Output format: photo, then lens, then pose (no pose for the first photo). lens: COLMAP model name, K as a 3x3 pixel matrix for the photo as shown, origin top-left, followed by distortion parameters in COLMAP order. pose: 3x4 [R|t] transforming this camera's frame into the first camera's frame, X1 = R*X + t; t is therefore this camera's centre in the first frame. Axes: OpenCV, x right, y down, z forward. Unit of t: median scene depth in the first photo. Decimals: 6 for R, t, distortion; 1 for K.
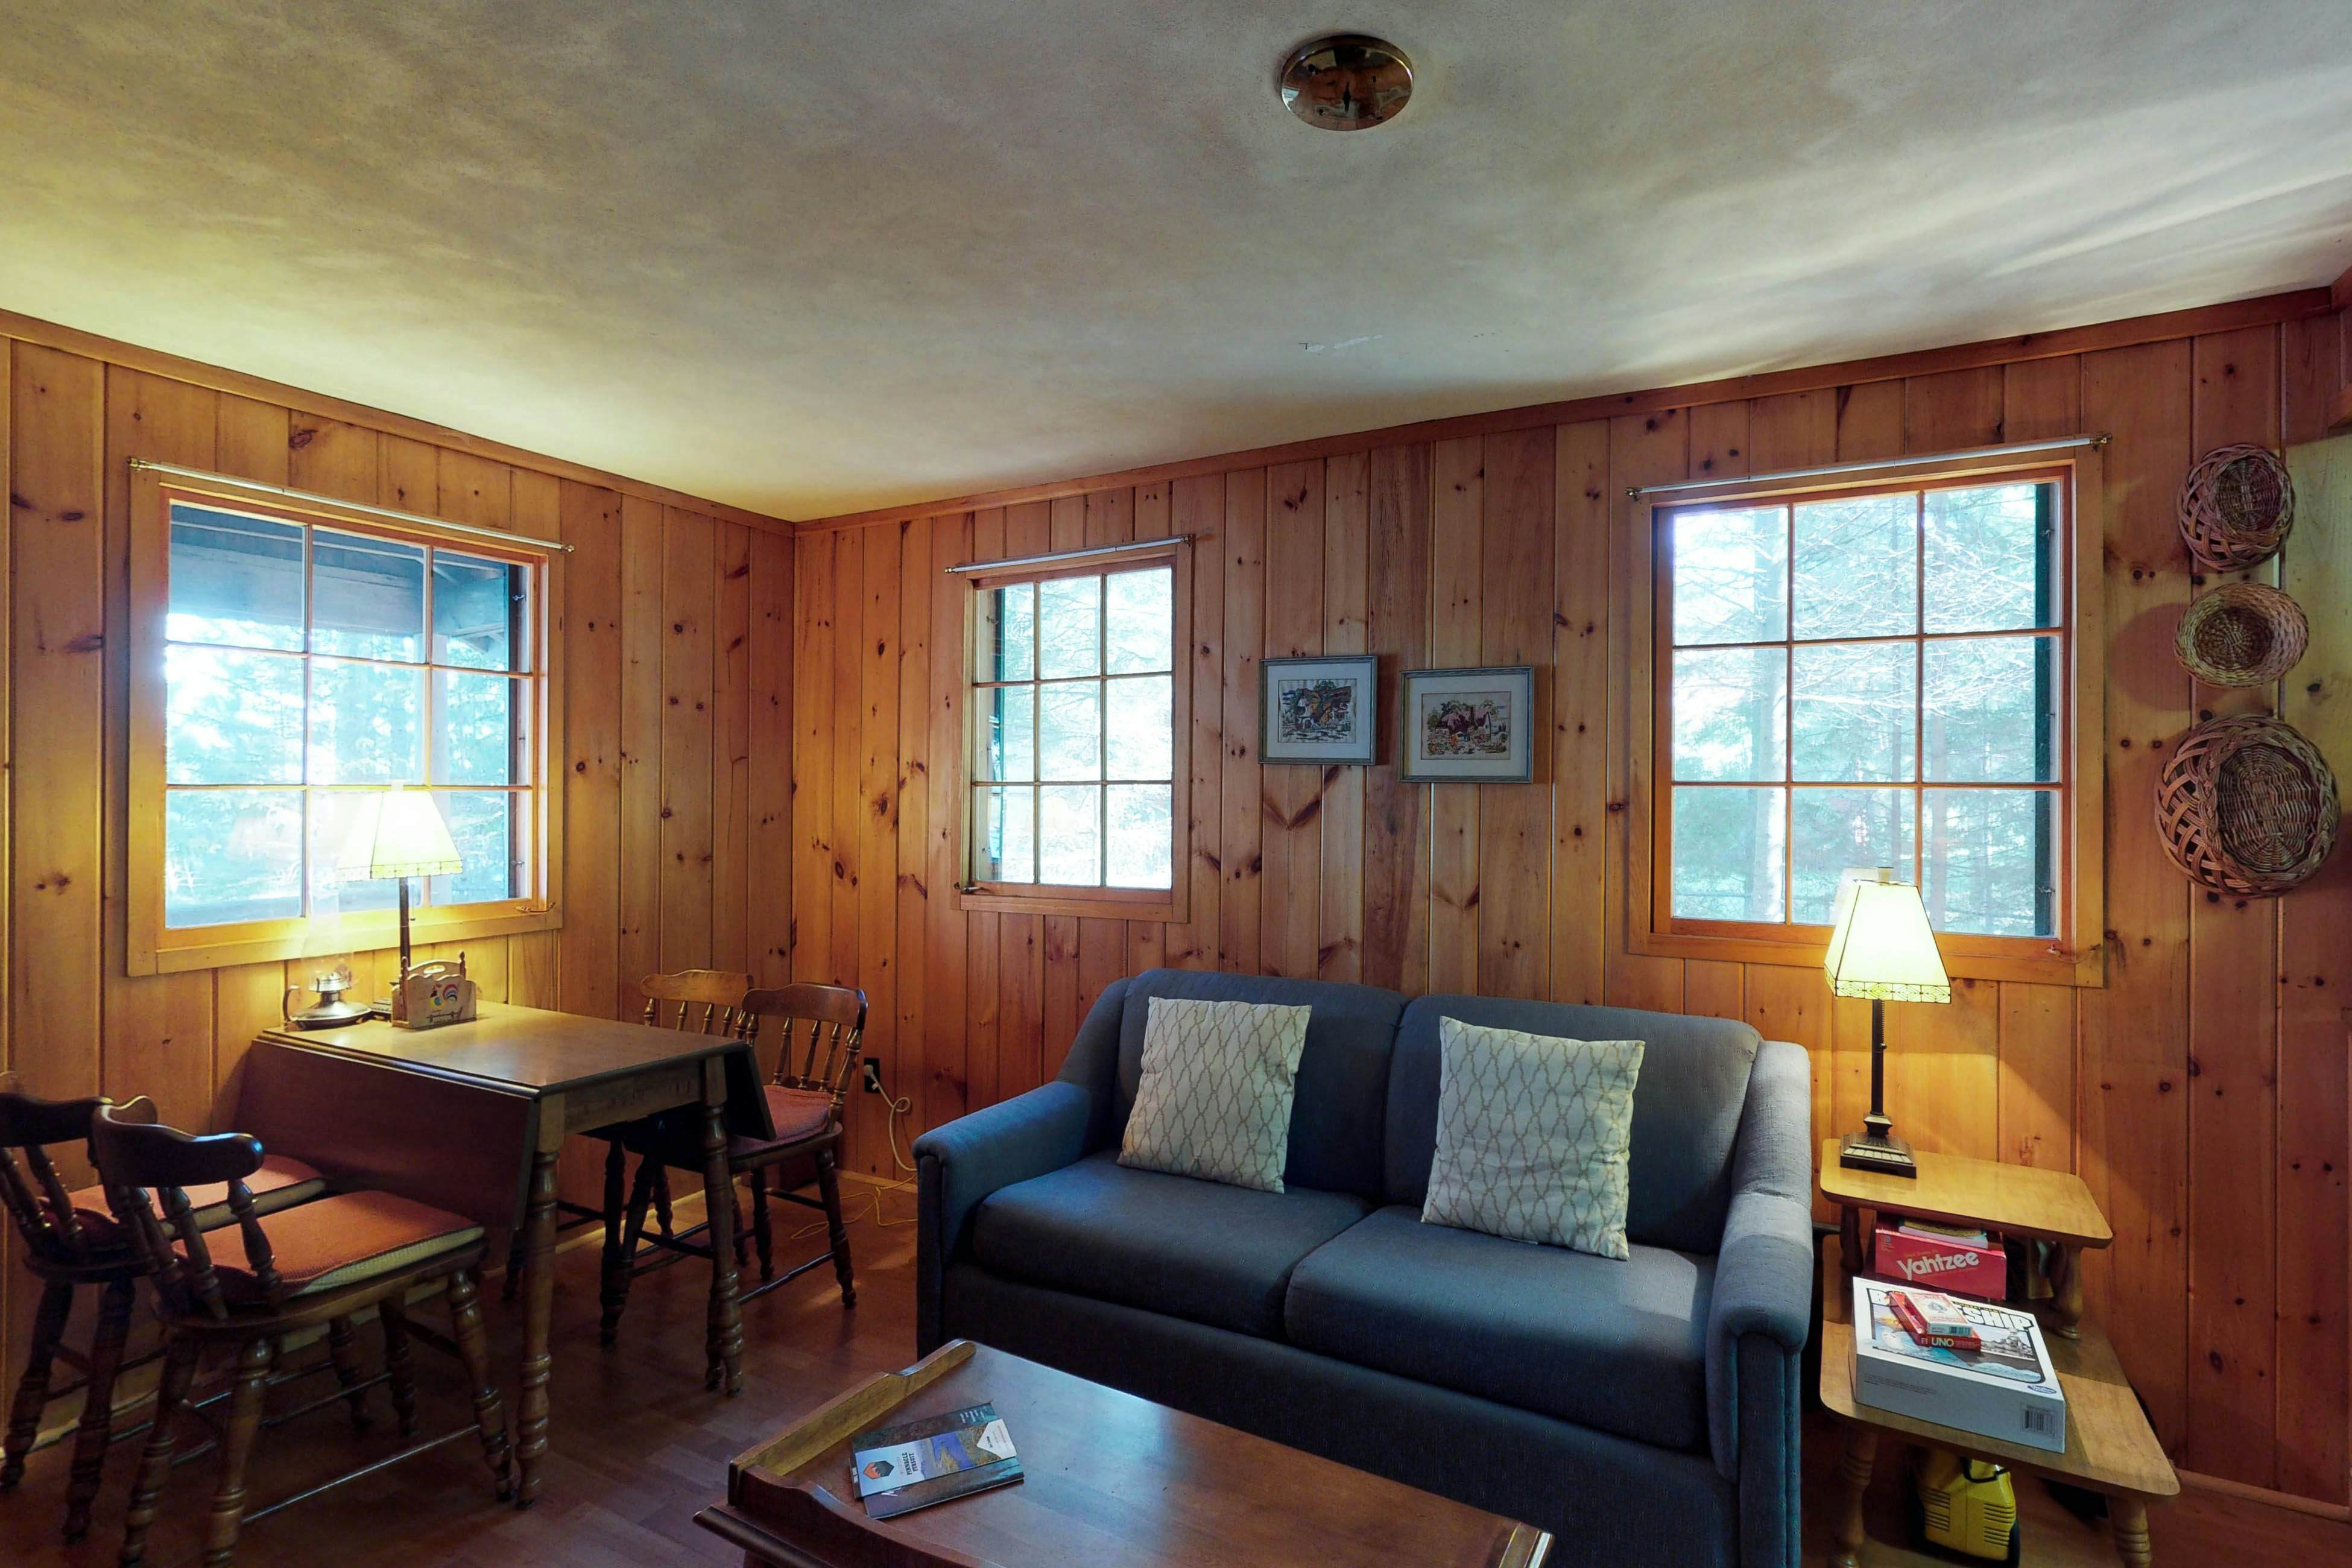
lens RADIAL K [[1058.7, 0, 1275.1], [0, 1058.7, 788.5], [0, 0, 1]] dist [-0.000350, -0.000025]
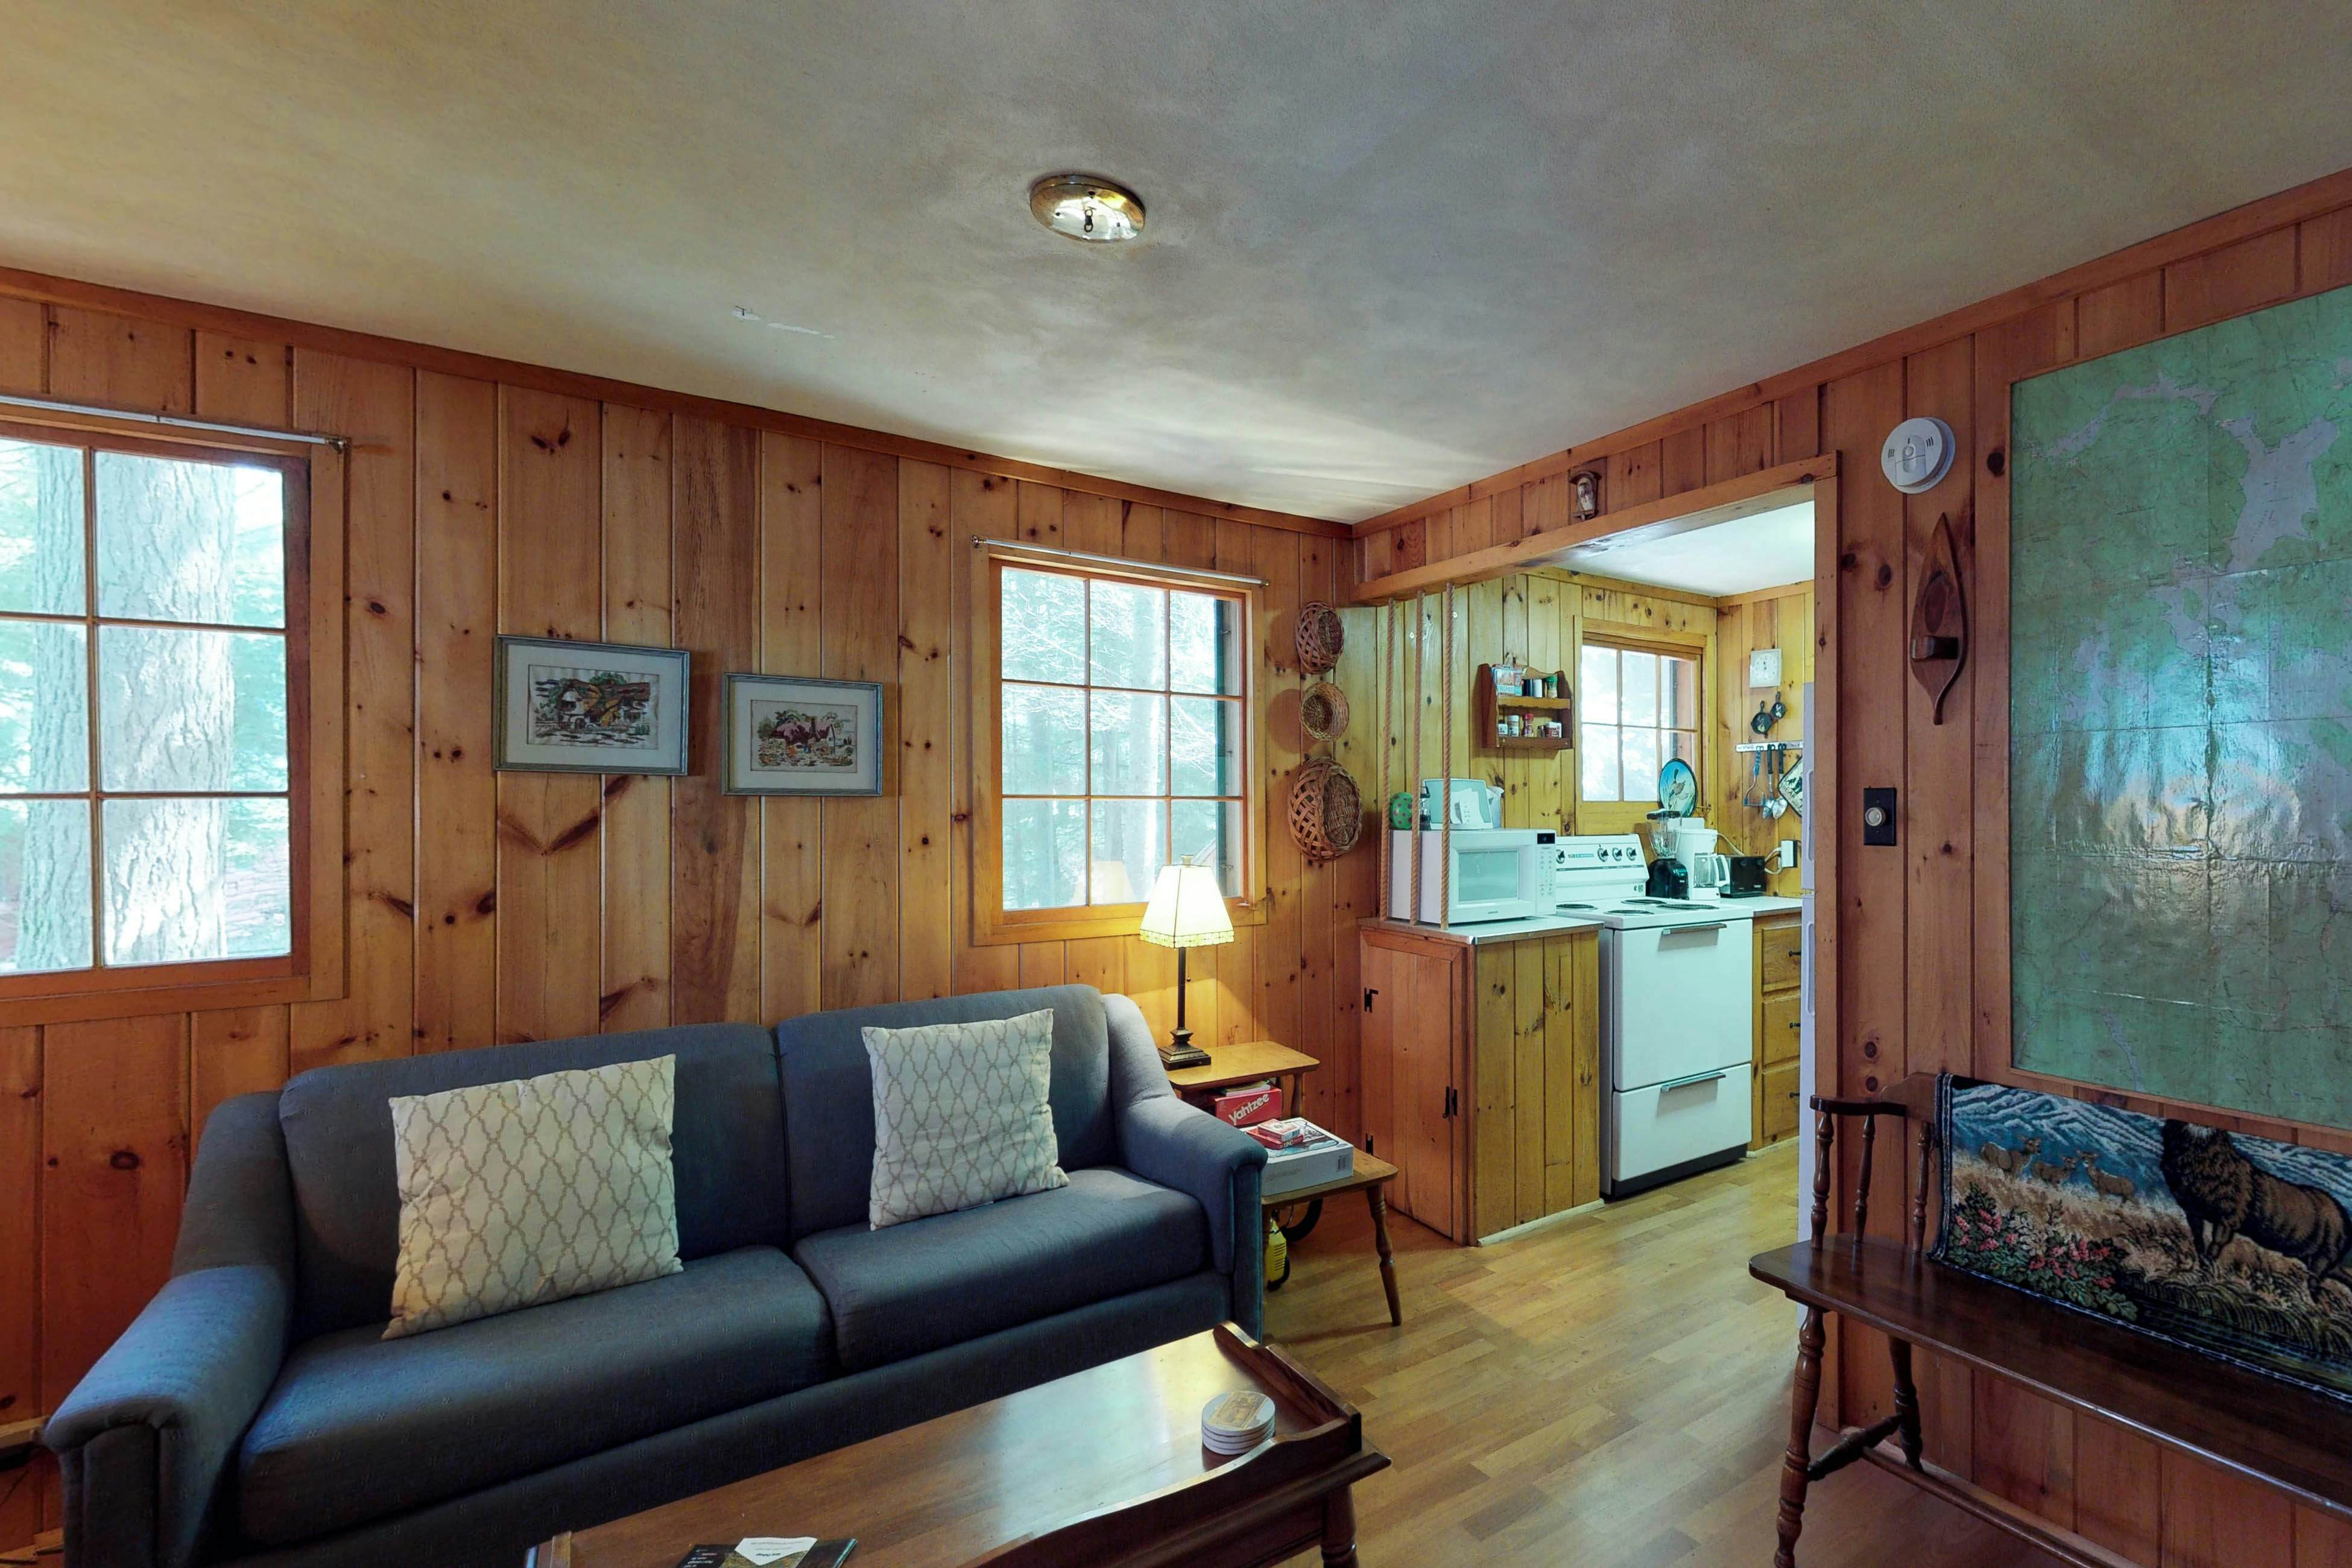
lens RADIAL K [[1067.1, 0, 1396.5], [0, 1067.1, 807.2], [0, 0, 1]] dist [0.000174, -0.000137]
pose [[0.442037, -0.008831, 0.896953, -0.488036], [0.004656, 0.999961, 0.007550, 0.000118], [-0.896985, 0.000839, 0.442061, 0.088322]]
